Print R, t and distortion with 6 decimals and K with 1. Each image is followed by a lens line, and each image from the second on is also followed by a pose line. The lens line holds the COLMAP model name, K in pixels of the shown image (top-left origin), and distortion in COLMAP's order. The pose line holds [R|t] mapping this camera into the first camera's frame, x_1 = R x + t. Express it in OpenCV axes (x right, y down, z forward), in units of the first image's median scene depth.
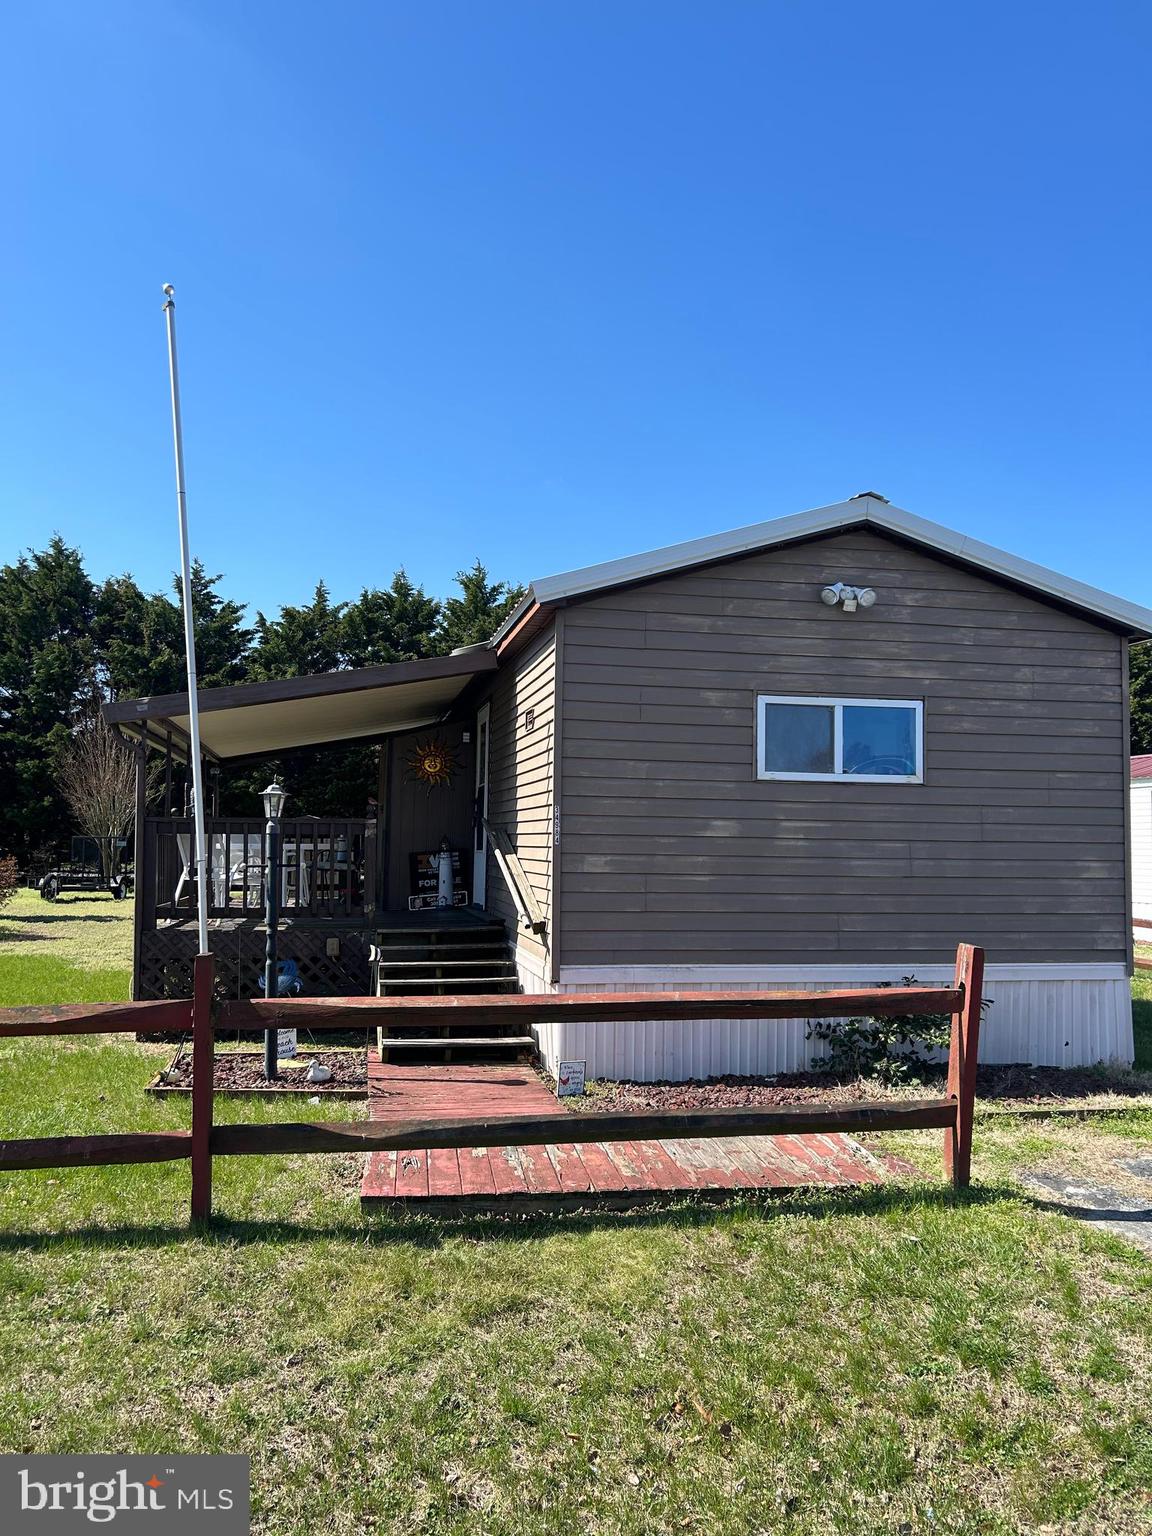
lens RADIAL K [[1181.5, 0, 576.0], [0, 1181.5, 768.0], [0, 0, 1]] dist [0.045319, -0.050322]
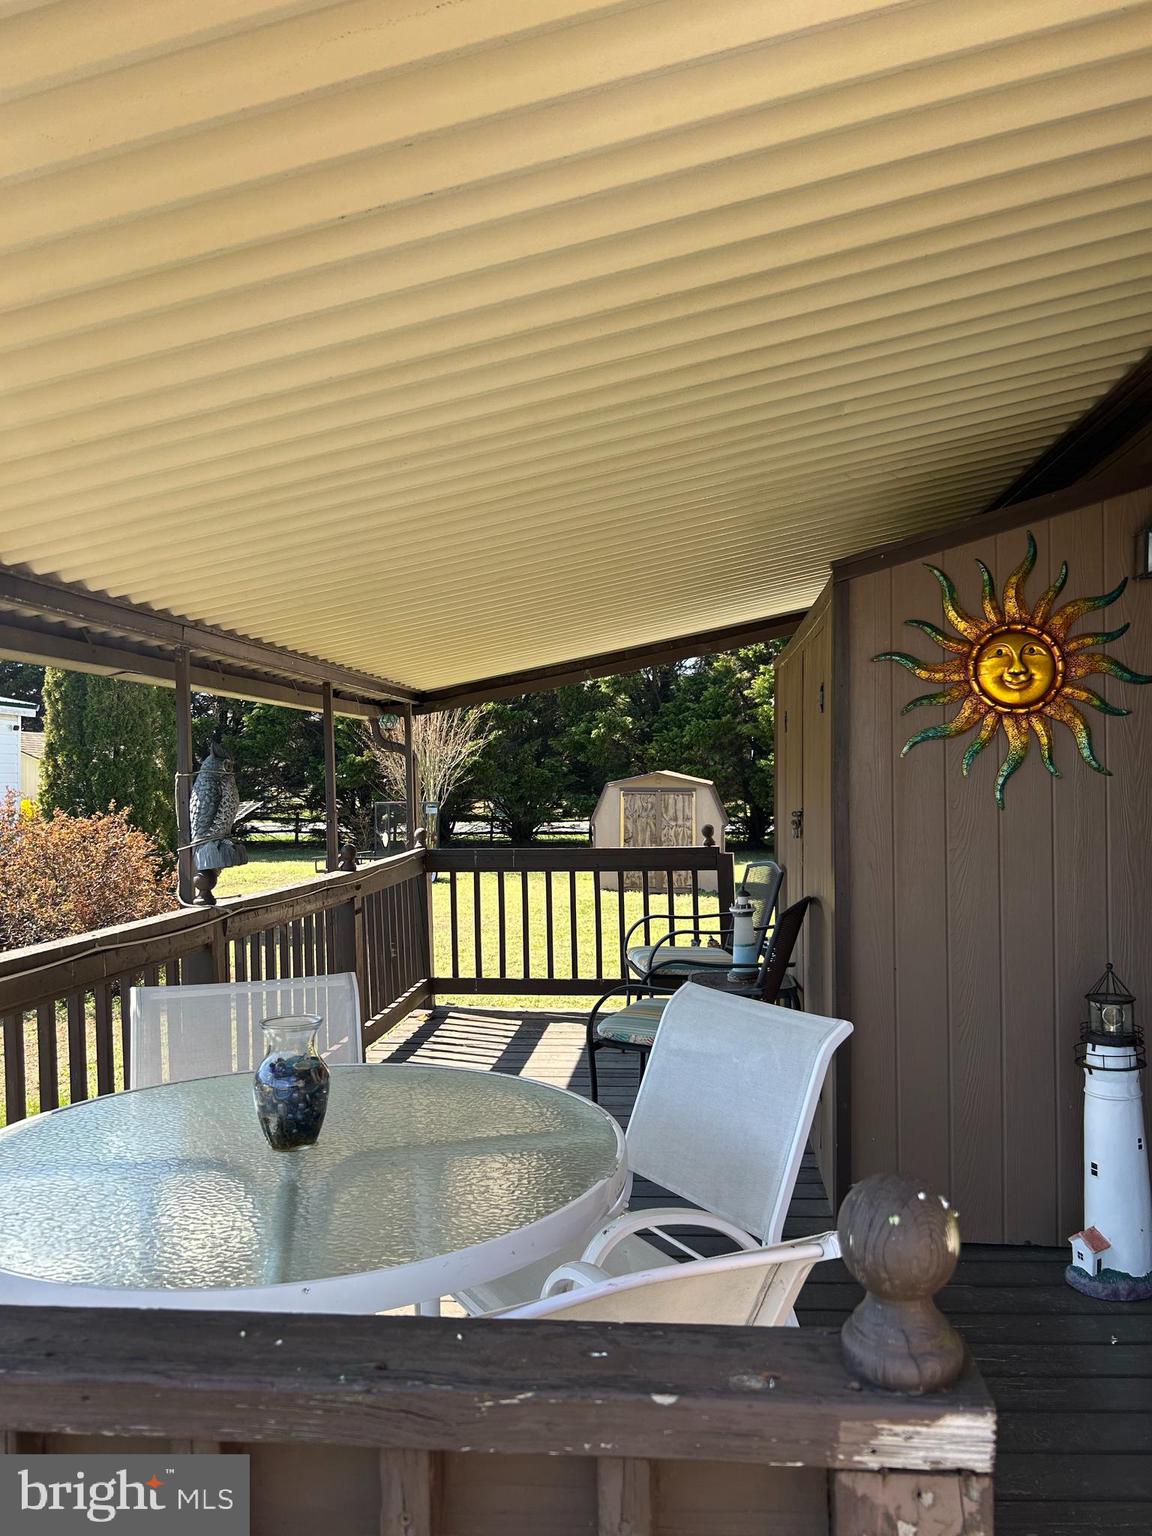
lens RADIAL K [[1129.7, 0, 601.7], [0, 1129.7, 794.3], [0, 0, 1]] dist [0.037985, -0.048708]
pose [[0.957917, -0.018047, -0.286476, -0.137978], [0.041746, 0.996169, 0.076836, 0.000330], [0.283992, -0.085561, 0.955001, 0.748008]]
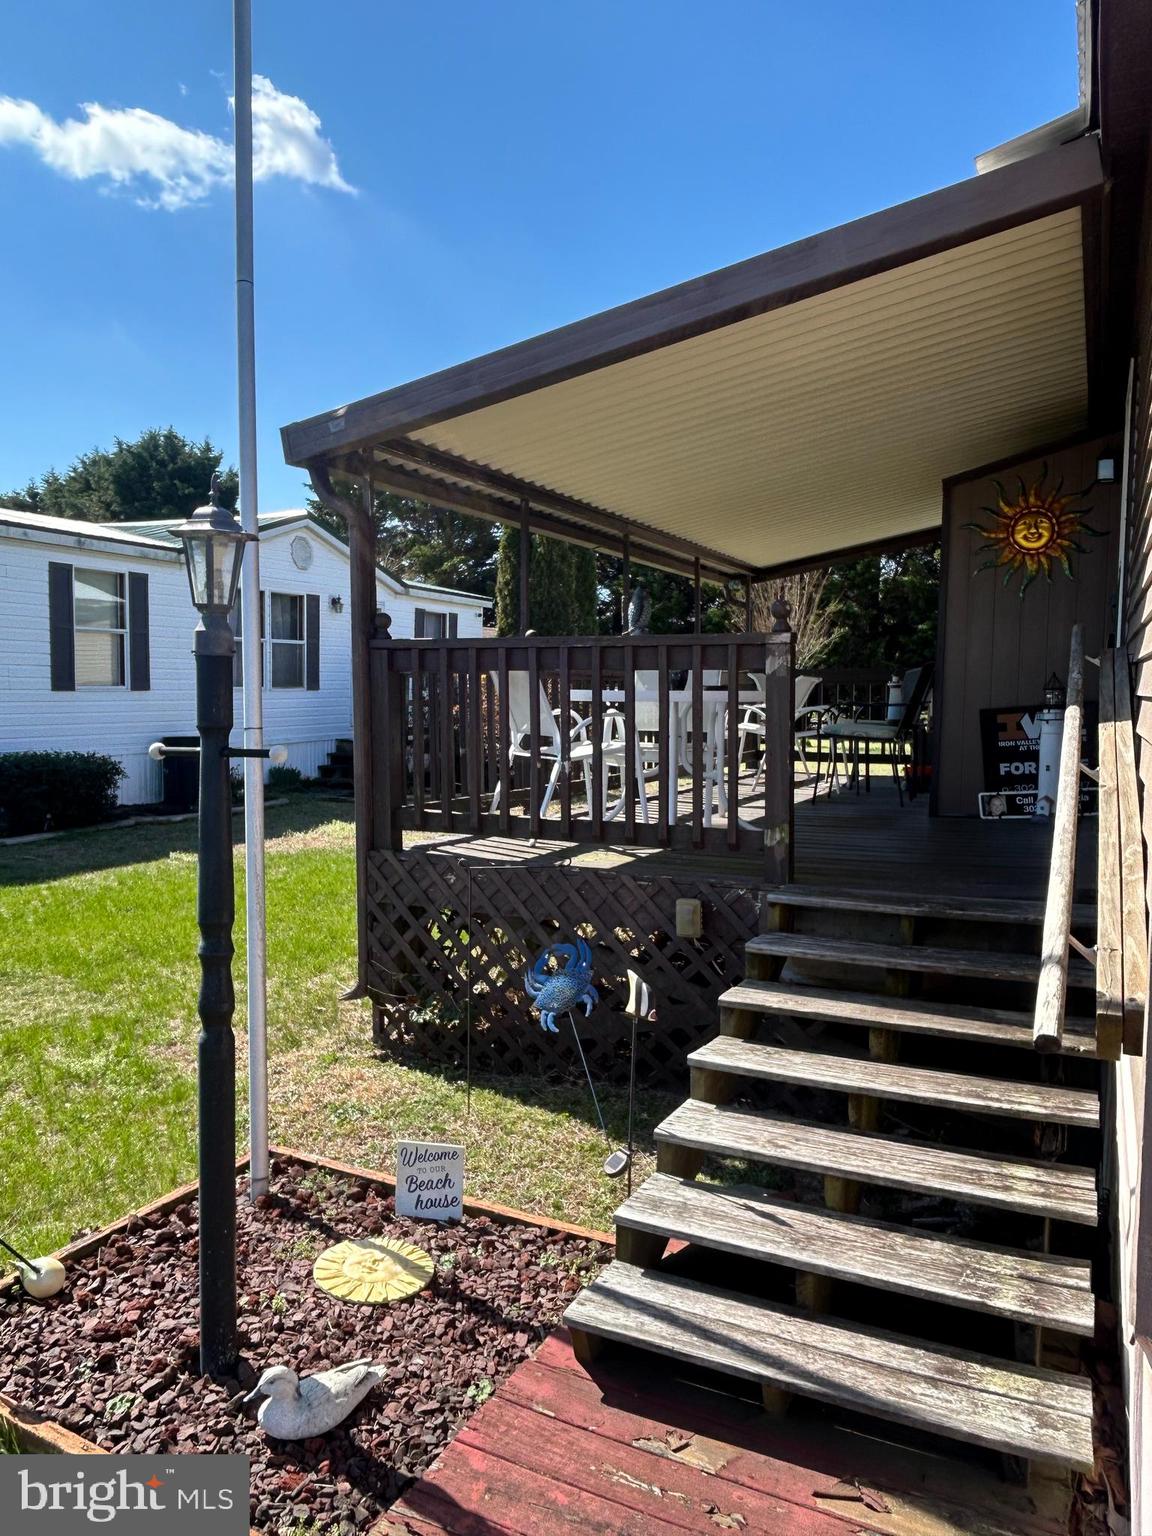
lens RADIAL K [[1109.5, 0, 576.0], [0, 1109.5, 768.0], [0, 0, 1]] dist [-0.004682, -0.001032]
pose [[0.801265, 0.040081, -0.596965, 0.007891], [0.037530, 0.992422, 0.117006, 0.033781], [0.597131, -0.116157, 0.793689, 0.505044]]
